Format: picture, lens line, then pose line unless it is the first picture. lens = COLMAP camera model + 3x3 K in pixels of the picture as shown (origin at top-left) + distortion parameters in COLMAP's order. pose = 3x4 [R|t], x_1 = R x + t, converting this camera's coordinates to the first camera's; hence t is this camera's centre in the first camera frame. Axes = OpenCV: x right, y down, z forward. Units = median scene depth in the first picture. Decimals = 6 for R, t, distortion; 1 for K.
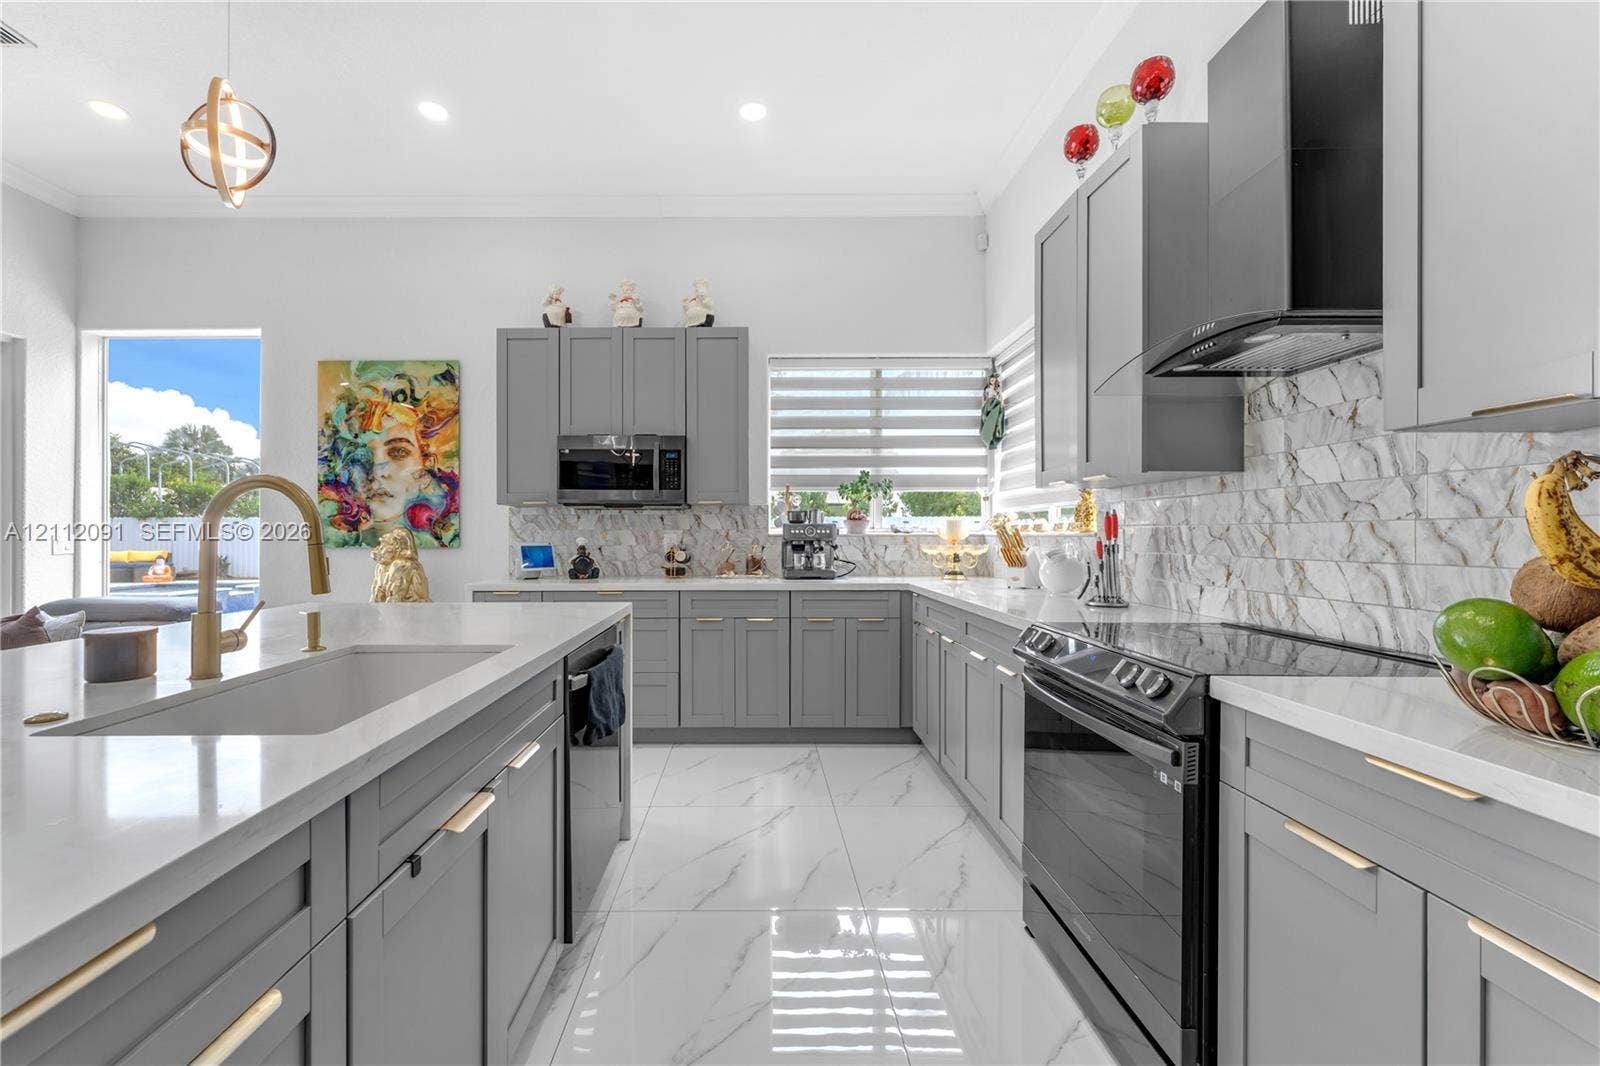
lens RADIAL K [[662.9, 0, 773.5], [0, 662.9, 532.2], [0, 0, 1]] dist [-0.000815, 0.000107]
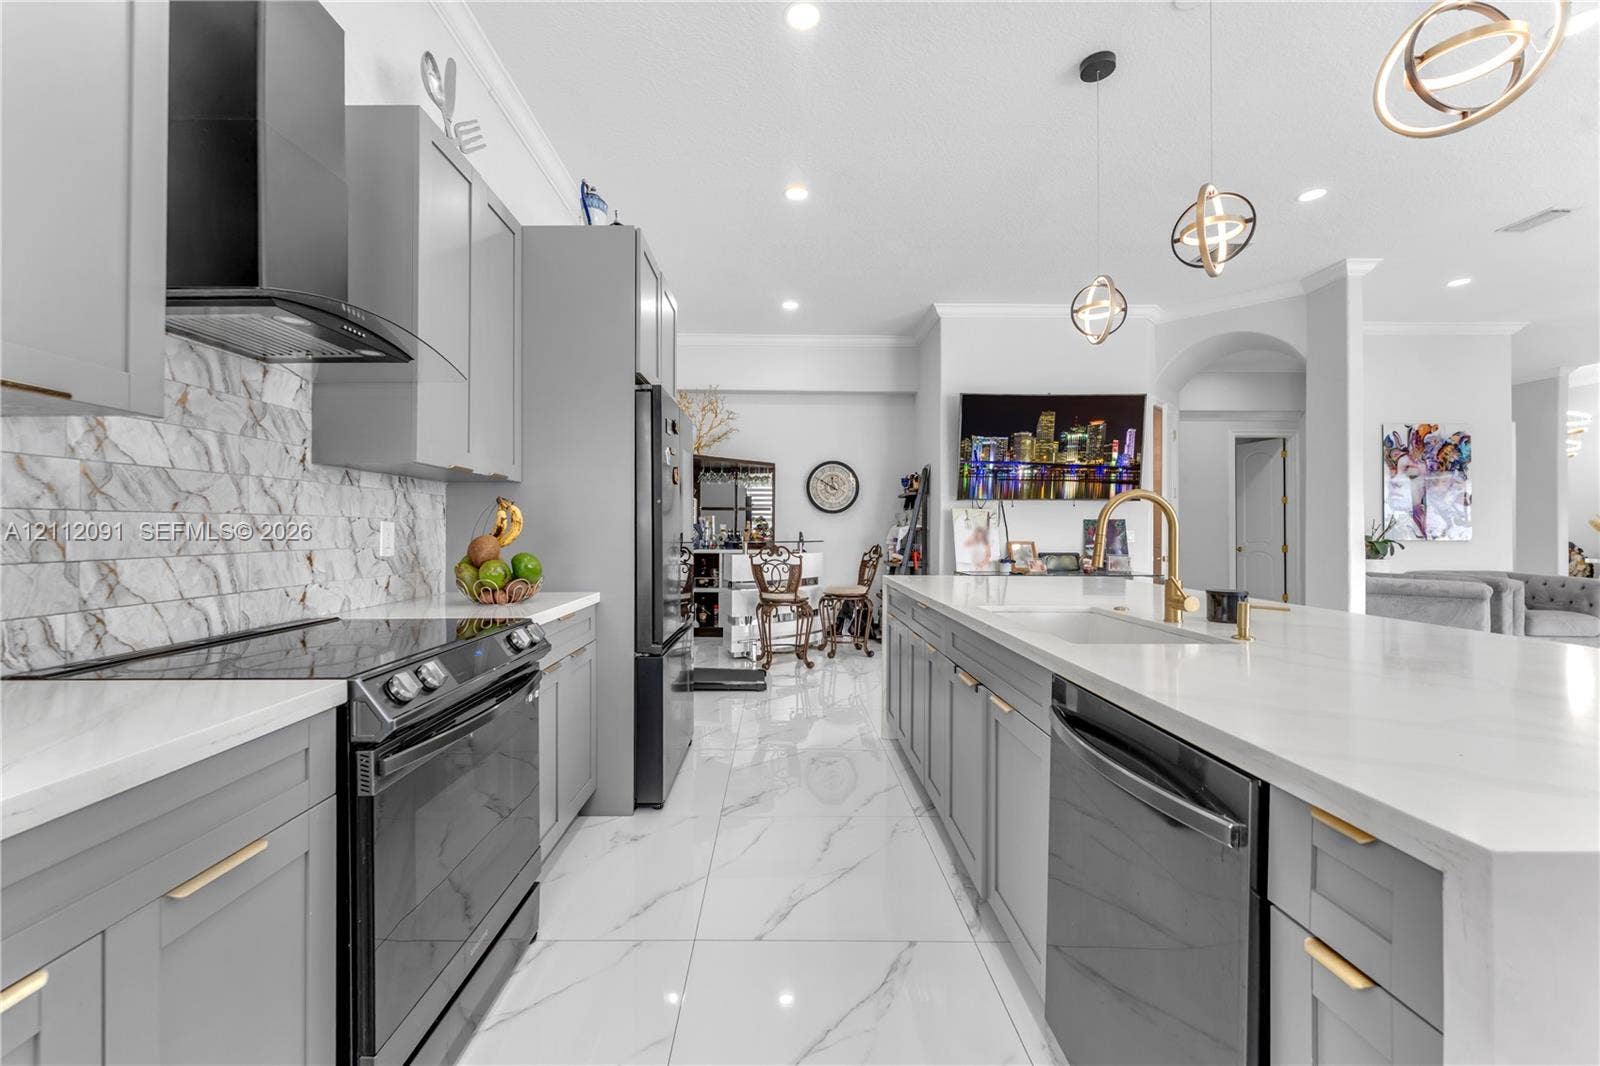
lens RADIAL K [[662.9, 0, 773.5], [0, 662.9, 532.2], [0, 0, 1]] dist [-0.000815, 0.000107]
pose [[-0.999072, -0.000607, 0.043065, 0.003442], [-0.000571, 0.999999, 0.000861, 0.009831], [-0.043065, 0.000835, -0.999072, 1.866305]]
